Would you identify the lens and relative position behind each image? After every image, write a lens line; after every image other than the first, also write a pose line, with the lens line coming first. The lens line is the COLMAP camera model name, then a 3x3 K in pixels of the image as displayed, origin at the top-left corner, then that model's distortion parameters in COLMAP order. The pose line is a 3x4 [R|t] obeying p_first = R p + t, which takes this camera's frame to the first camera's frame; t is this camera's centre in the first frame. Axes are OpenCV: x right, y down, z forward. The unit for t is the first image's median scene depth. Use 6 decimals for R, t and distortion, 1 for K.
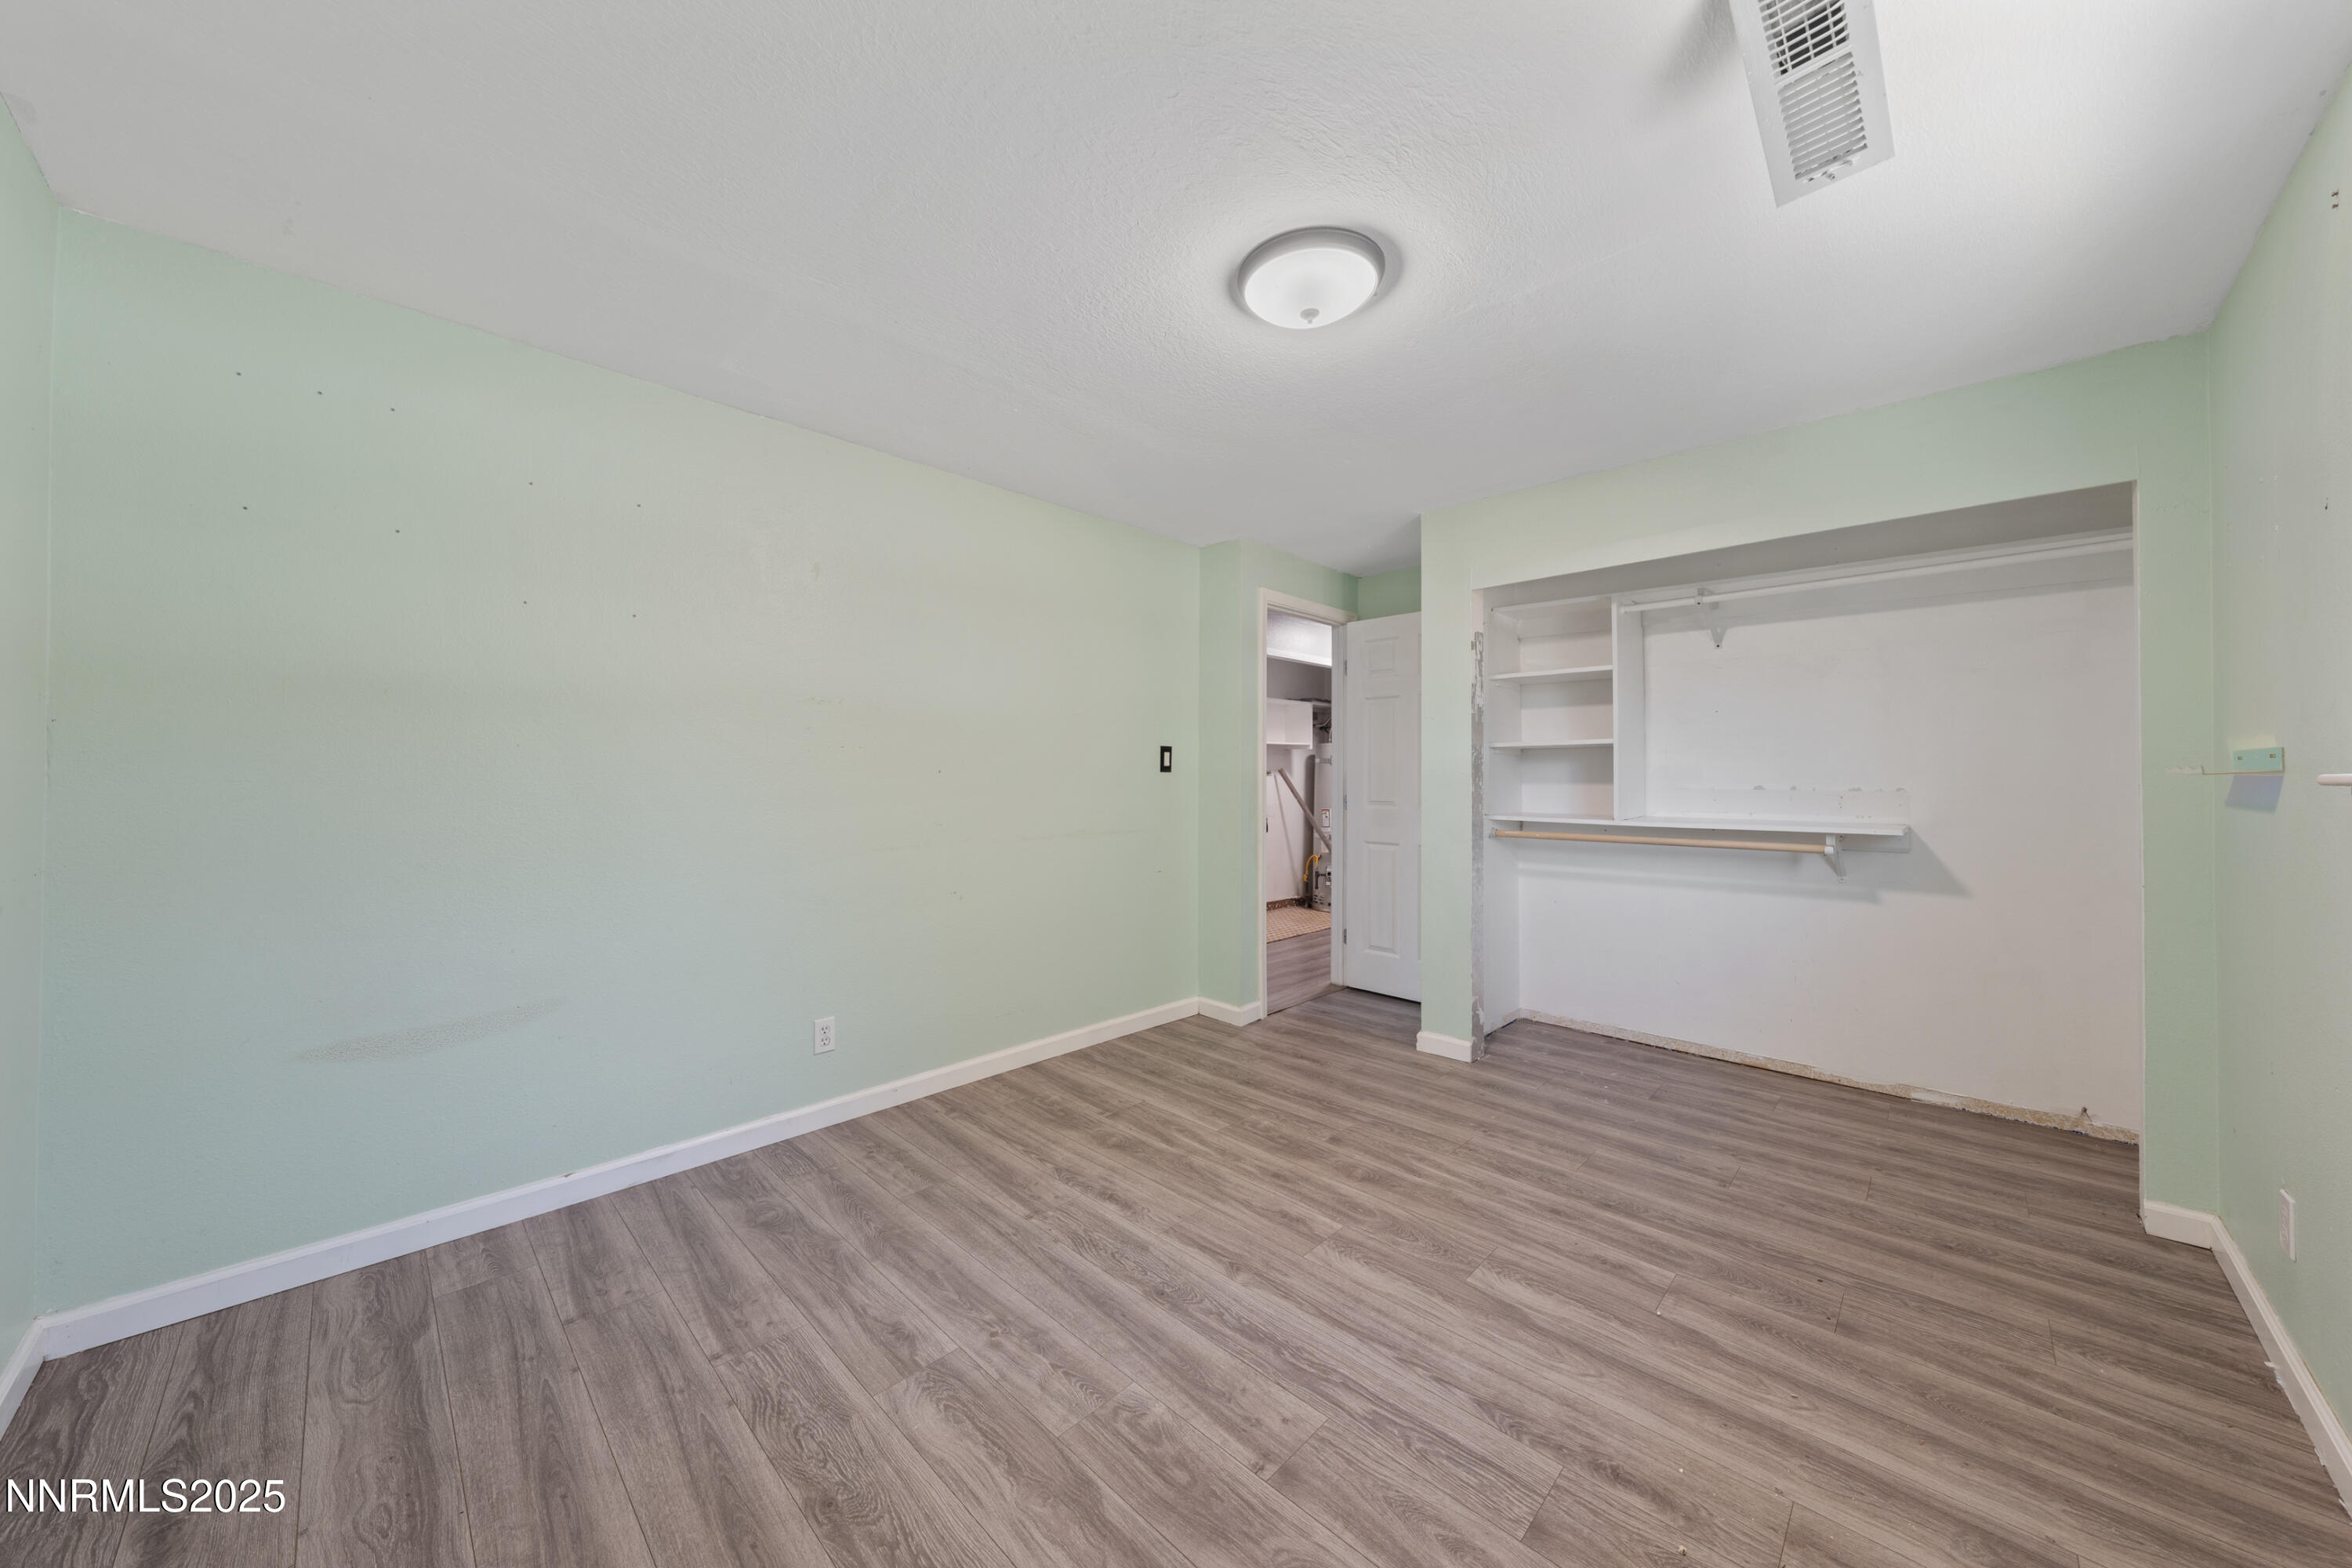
lens RADIAL K [[796.7, 0, 1170.9], [0, 796.7, 775.5], [0, 0, 1]] dist [-0.002027, -0.000064]
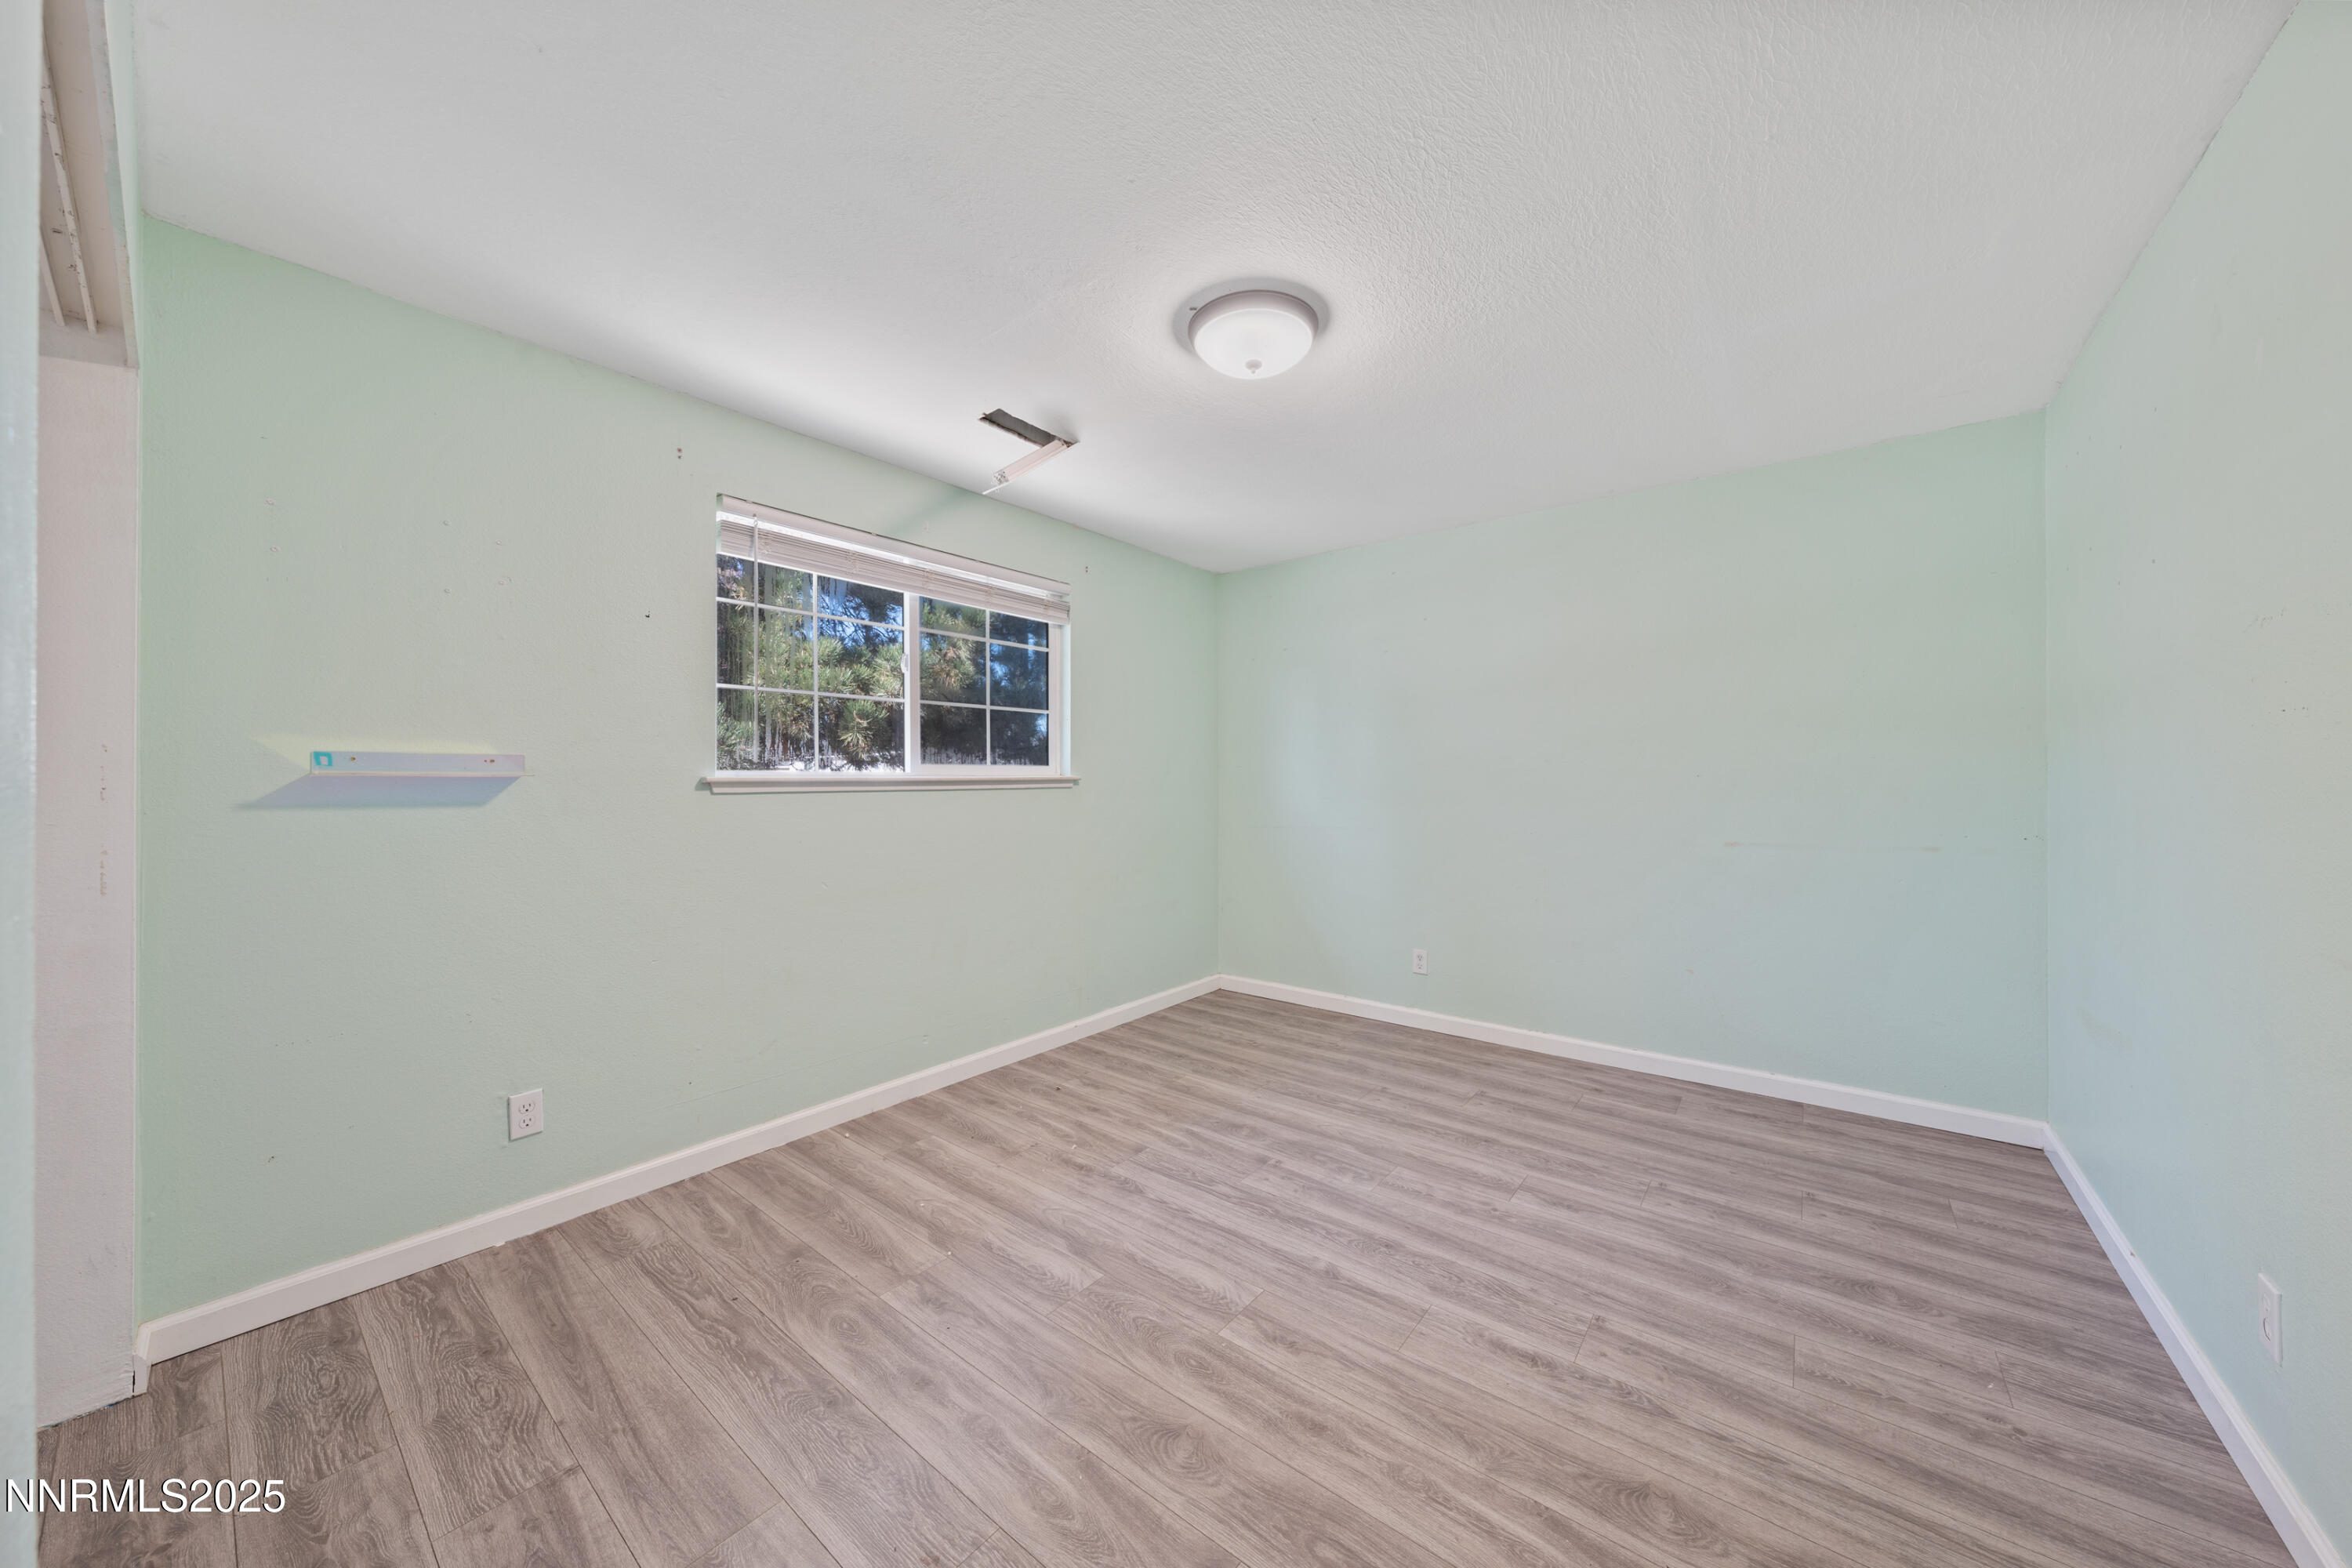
lens RADIAL K [[796.7, 0, 1170.9], [0, 796.7, 775.5], [0, 0, 1]] dist [-0.002027, -0.000064]
pose [[-0.995306, -0.001235, -0.096775, 0.386468], [-0.000425, 0.999965, -0.008393, 0.007721], [0.096782, -0.008312, -0.995271, 2.031761]]
